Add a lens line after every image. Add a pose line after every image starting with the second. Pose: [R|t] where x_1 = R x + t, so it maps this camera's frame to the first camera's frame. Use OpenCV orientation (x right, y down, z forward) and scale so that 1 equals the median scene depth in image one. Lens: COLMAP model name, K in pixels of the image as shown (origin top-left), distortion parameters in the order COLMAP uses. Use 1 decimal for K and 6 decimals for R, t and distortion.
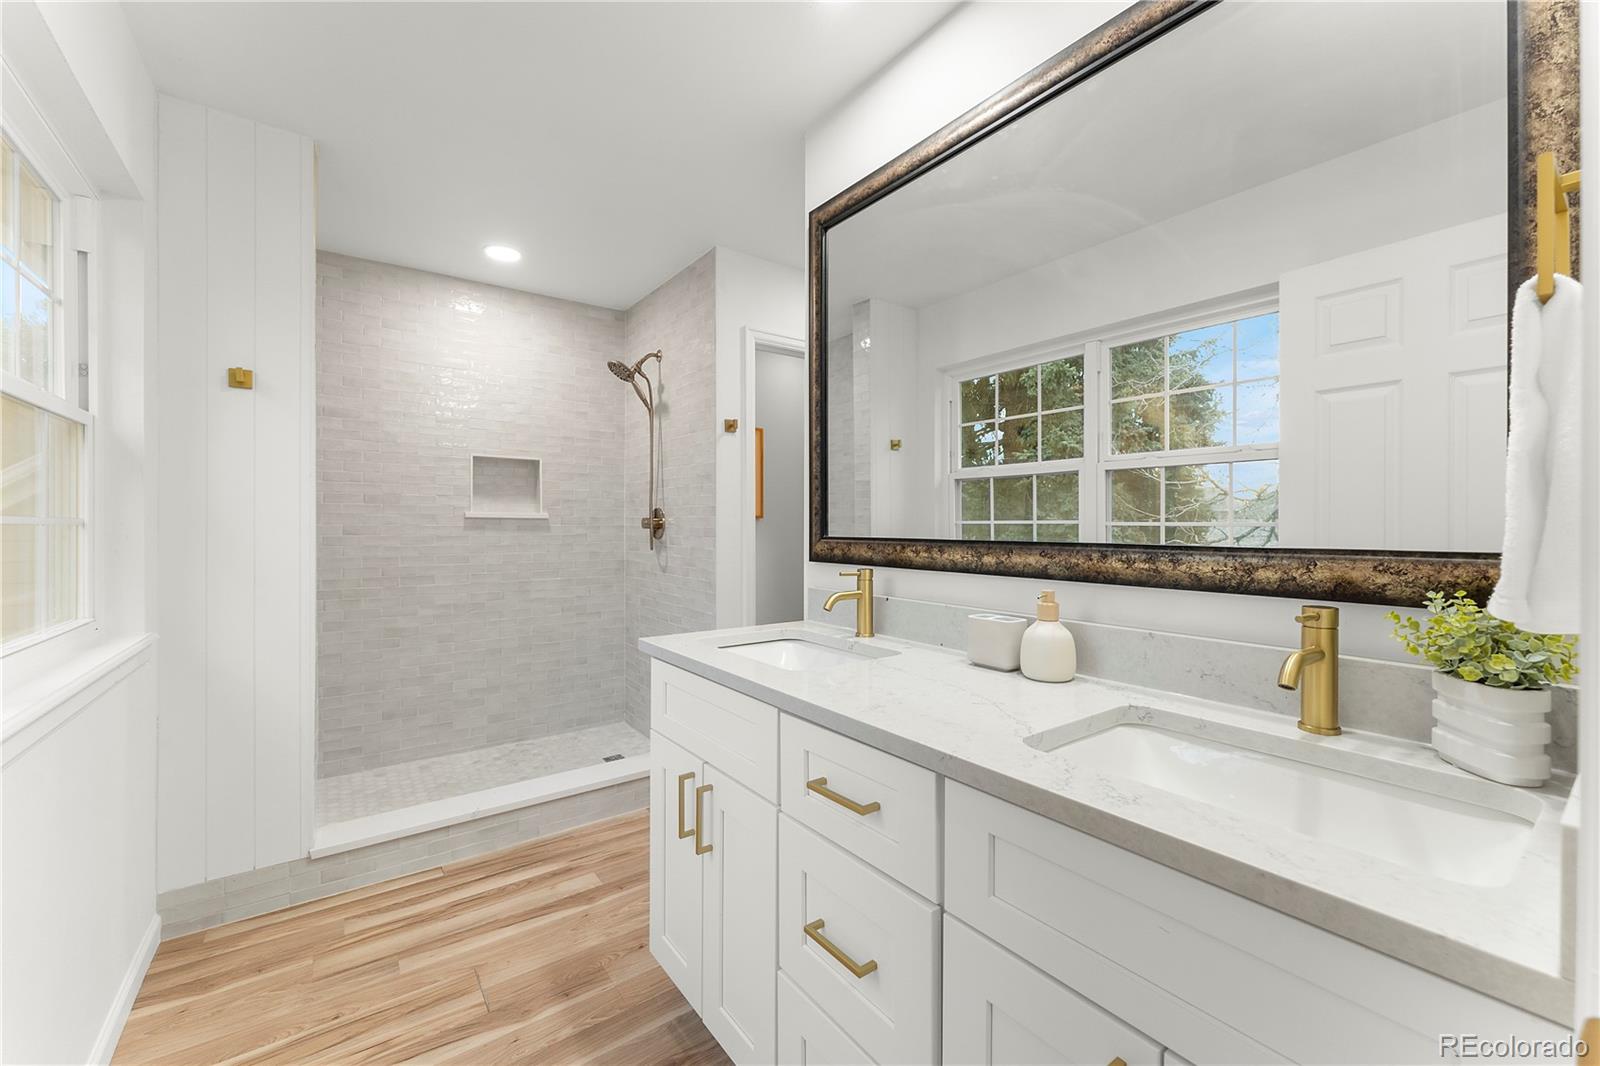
lens RADIAL K [[646.6, 0, 802.1], [0, 646.6, 526.1], [0, 0, 1]] dist [-0.000175, -0.000092]
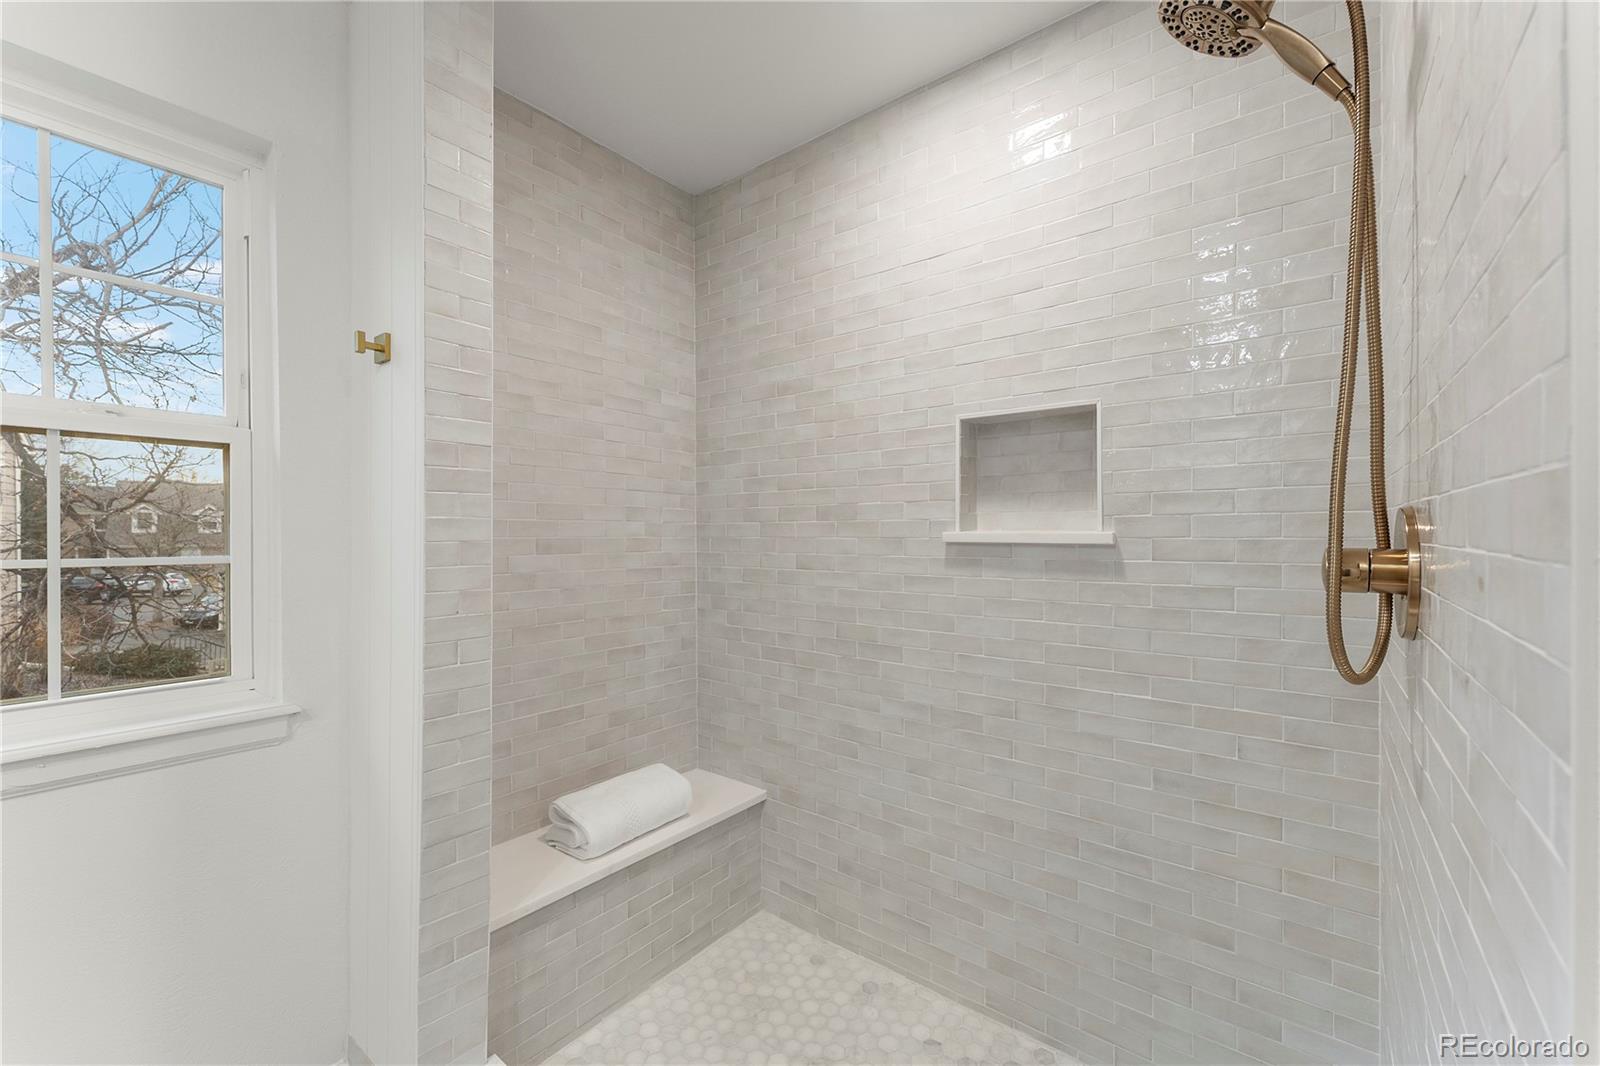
lens RADIAL K [[646.6, 0, 801.8], [0, 646.6, 539.9], [0, 0, 1]] dist [-0.000175, -0.000092]
pose [[0.259164, 0.004691, -0.965822, -0.057870], [0.002704, 0.999981, 0.005582, -0.018929], [0.965830, -0.004058, 0.259146, 0.770614]]
